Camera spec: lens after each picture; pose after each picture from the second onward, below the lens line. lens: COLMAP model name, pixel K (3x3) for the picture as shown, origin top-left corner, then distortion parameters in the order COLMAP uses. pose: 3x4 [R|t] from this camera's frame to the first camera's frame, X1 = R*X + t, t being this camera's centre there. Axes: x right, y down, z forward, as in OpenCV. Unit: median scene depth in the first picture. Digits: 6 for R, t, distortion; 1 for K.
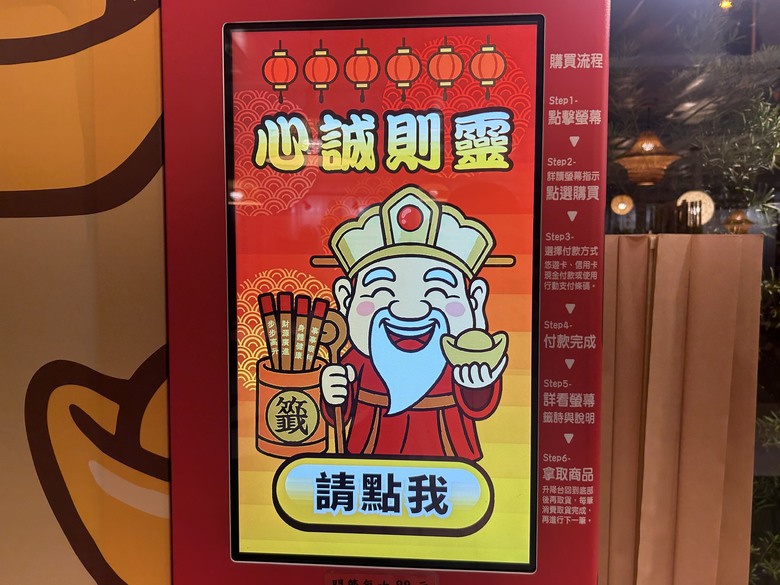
lens RADIAL K [[621.8, 0, 391.5], [0, 621.8, 295.9], [0, 0, 1]] dist [0.025550, -0.029425]
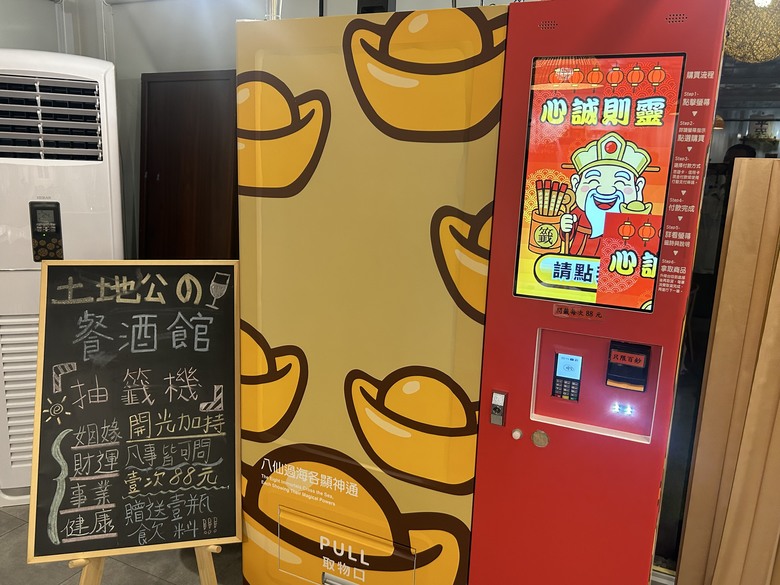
lens RADIAL K [[621.8, 0, 386.6], [0, 621.8, 298.8], [0, 0, 1]] dist [0.025550, -0.029425]
pose [[0.934889, 0.108555, -0.337933, 0.091316], [-0.050813, 0.983209, 0.175264, 0.052633], [0.351285, -0.146681, 0.924707, -1.366675]]
